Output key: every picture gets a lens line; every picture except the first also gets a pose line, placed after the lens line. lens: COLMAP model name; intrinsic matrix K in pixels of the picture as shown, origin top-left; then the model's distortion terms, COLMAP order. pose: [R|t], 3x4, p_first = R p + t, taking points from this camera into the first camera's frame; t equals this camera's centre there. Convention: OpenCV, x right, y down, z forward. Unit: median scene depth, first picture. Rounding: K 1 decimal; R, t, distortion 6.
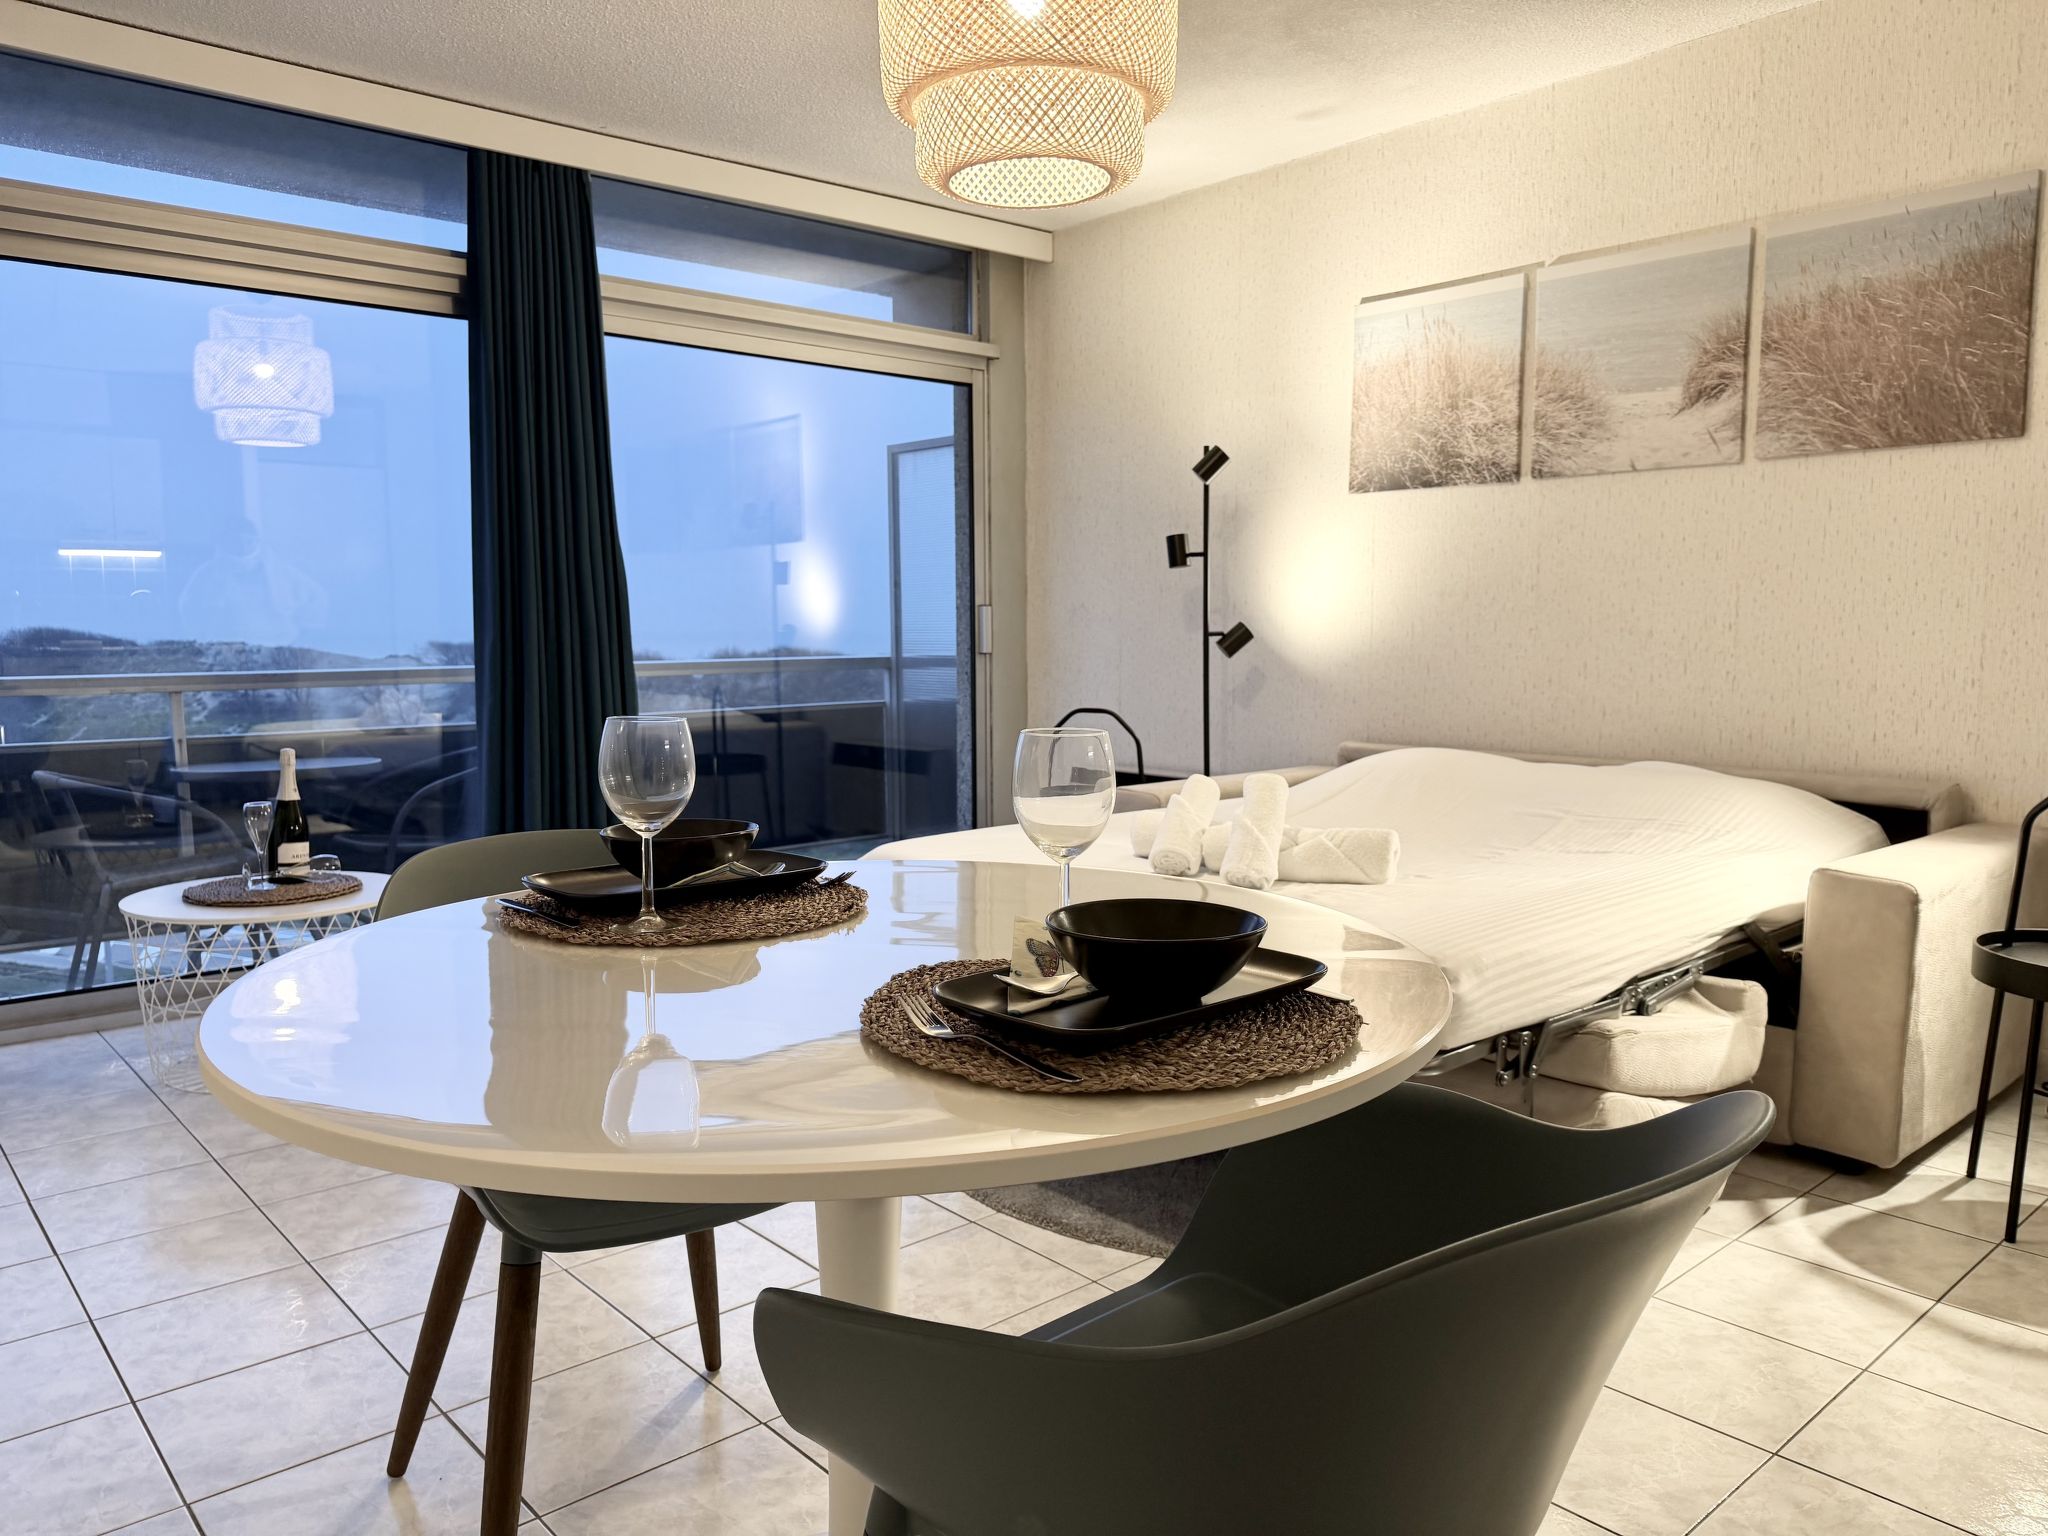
lens RADIAL K [[1485.5, 0, 1014.3], [0, 1485.5, 776.4], [0, 0, 1]] dist [-0.006358, 0.002836]
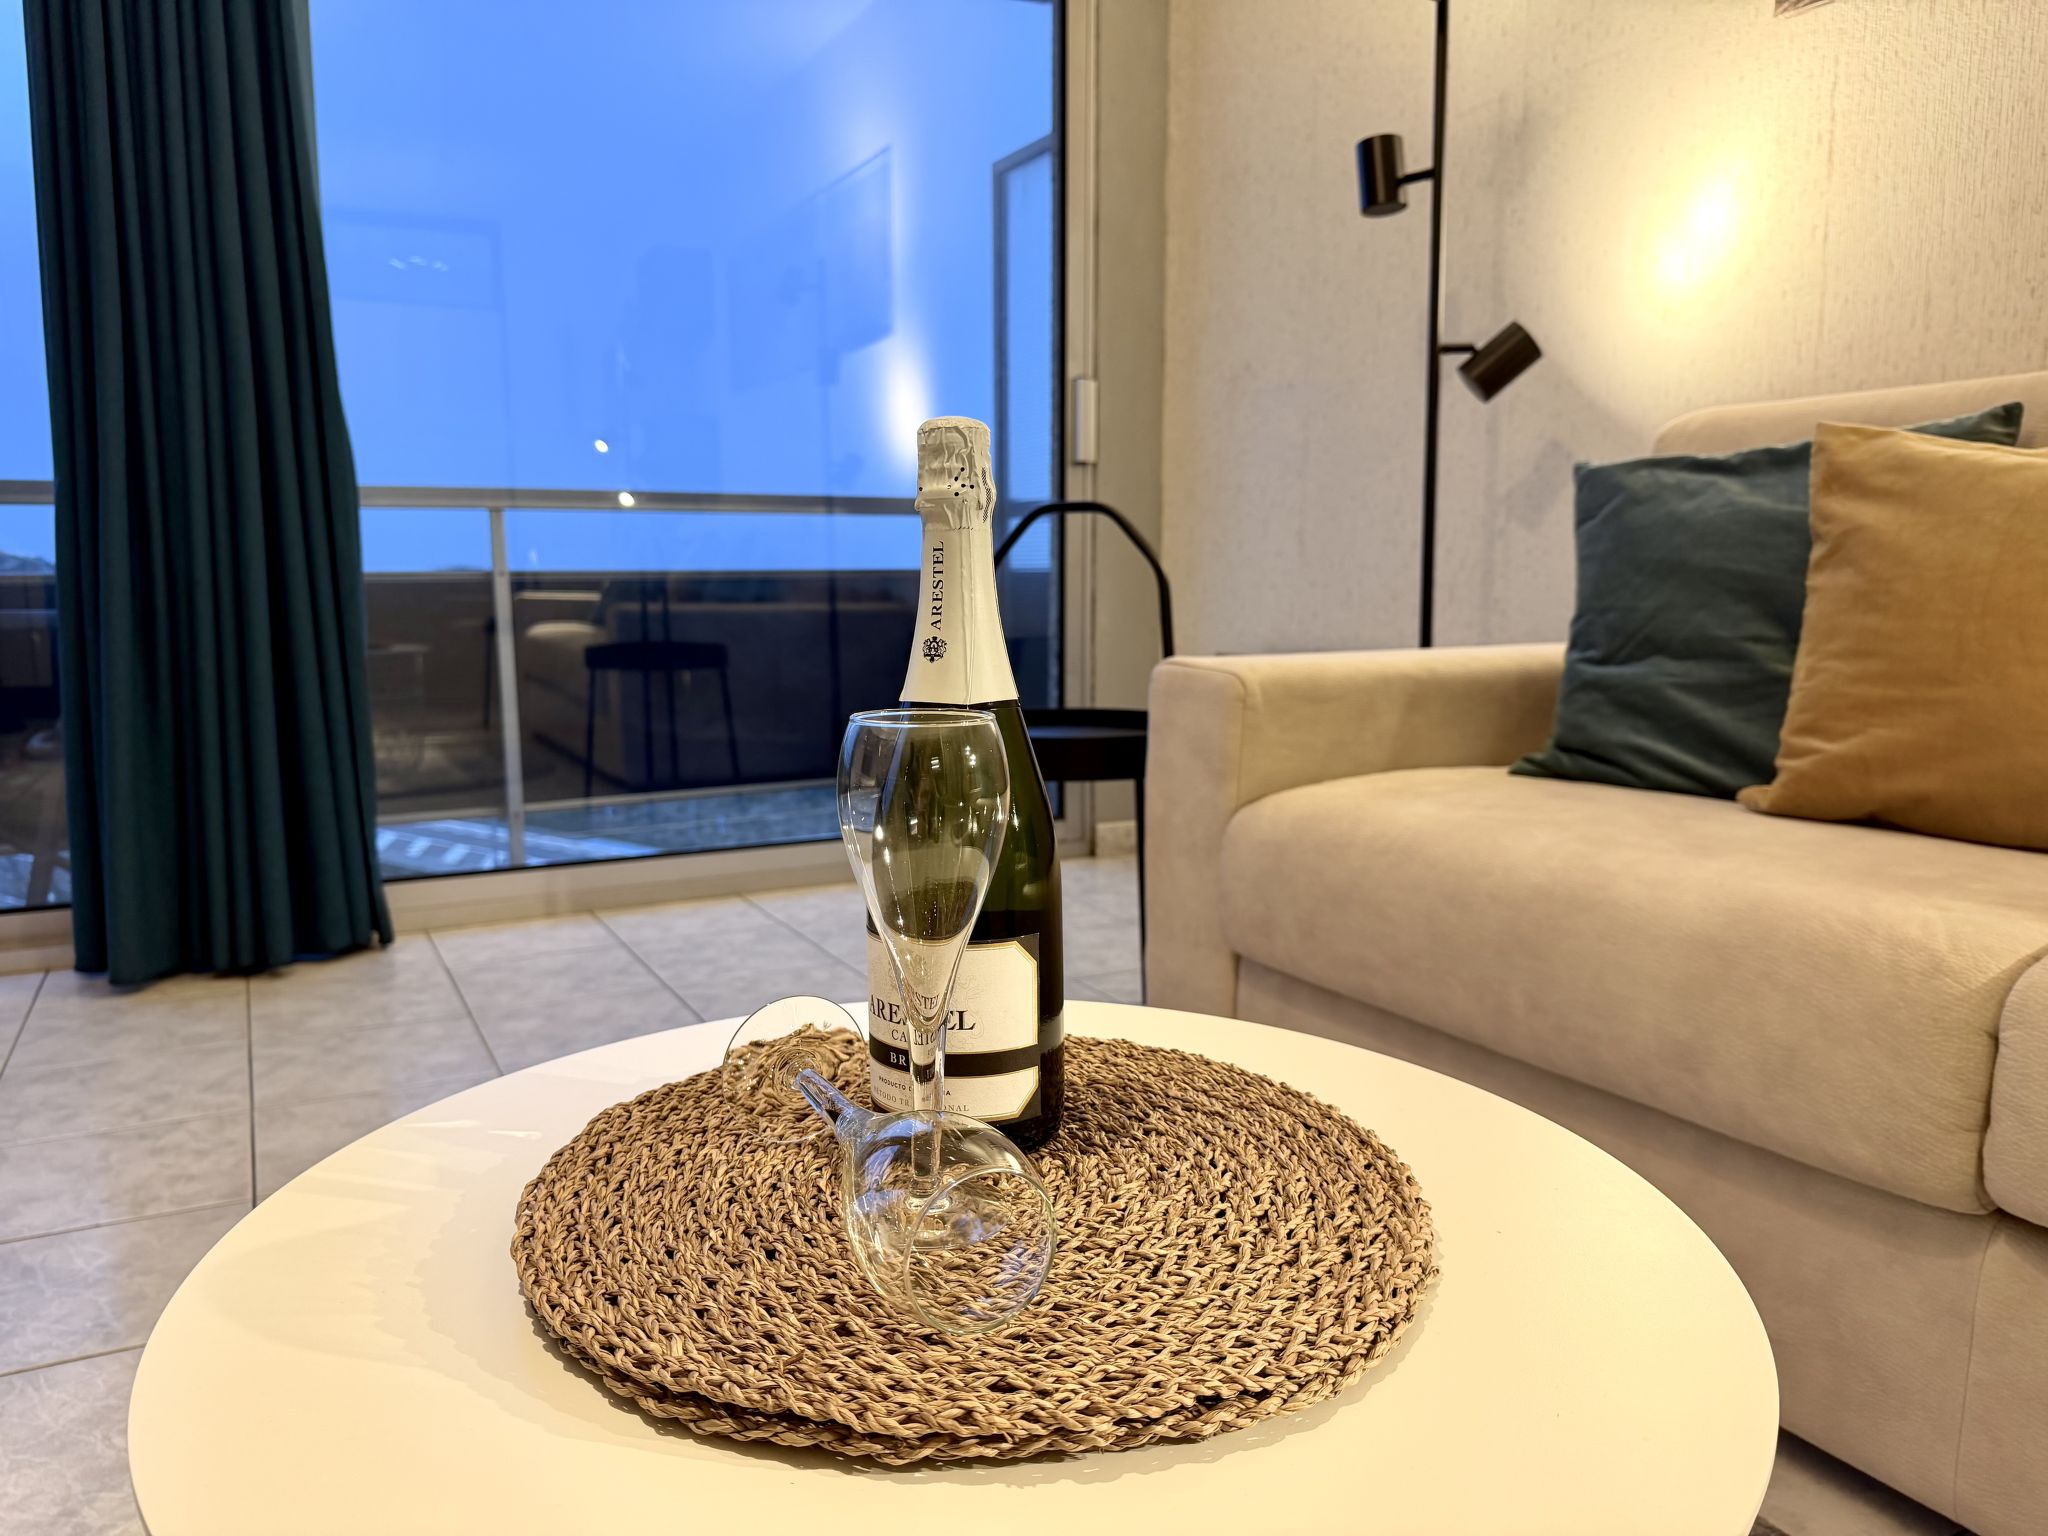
lens RADIAL K [[1470.2, 0, 1012.1], [0, 1470.2, 775.1], [0, 0, 1]] dist [0.073504, -0.108456]
pose [[0.972245, 0.034825, -0.231359, 0.140717], [-0.026243, 0.998852, 0.040071, 0.028538], [0.232489, -0.032887, 0.972043, 0.623018]]
